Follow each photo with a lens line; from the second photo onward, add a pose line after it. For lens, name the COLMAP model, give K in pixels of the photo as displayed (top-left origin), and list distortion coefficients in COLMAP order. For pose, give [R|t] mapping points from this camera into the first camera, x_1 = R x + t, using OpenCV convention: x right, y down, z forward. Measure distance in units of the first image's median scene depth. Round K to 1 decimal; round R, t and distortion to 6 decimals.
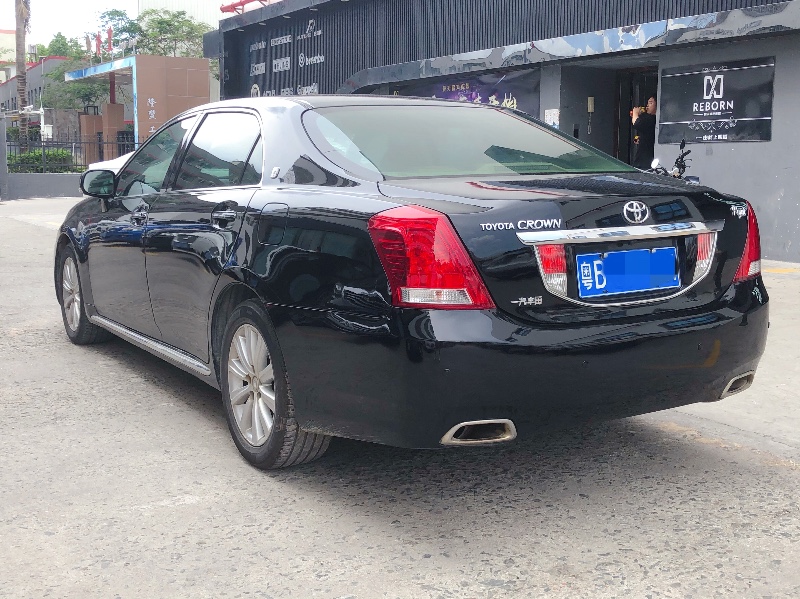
lens RADIAL K [[982.7, 0, 389.0], [0, 982.7, 299.3], [0, 0, 1]] dist [0.113056, -0.313275]
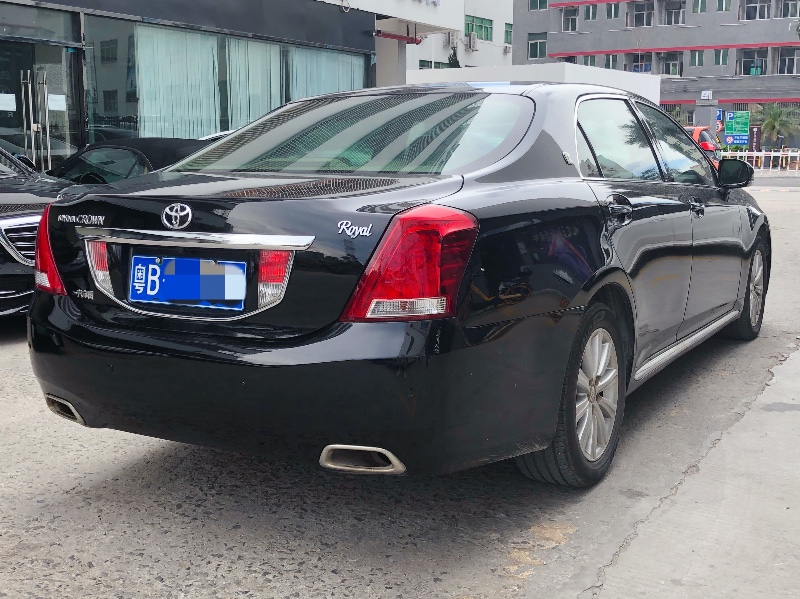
lens RADIAL K [[955.5, 0, 376.3], [0, 955.5, 294.7], [0, 0, 1]] dist [0.021217, -0.044426]
pose [[0.477470, 0.136724, -0.867945, 1.095125], [-0.121129, 0.988630, 0.089100, -0.116839], [0.870259, 0.062591, 0.488602, 0.741511]]
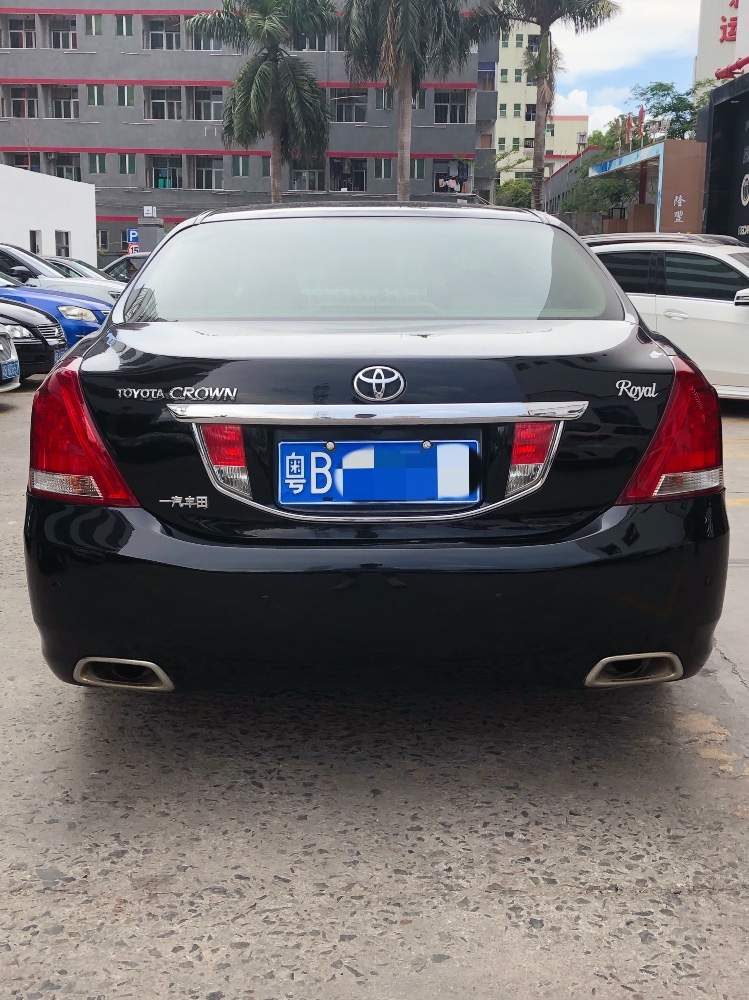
lens RADIAL K [[1228.4, 0, 339.5], [0, 1228.4, 505.1], [0, 0, 1]] dist [0.113056, -0.313275]
pose [[0.855579, 0.100803, -0.507763, 0.652340], [-0.077903, 0.994760, 0.066217, -0.059868], [0.511777, -0.017098, 0.858948, 0.283076]]
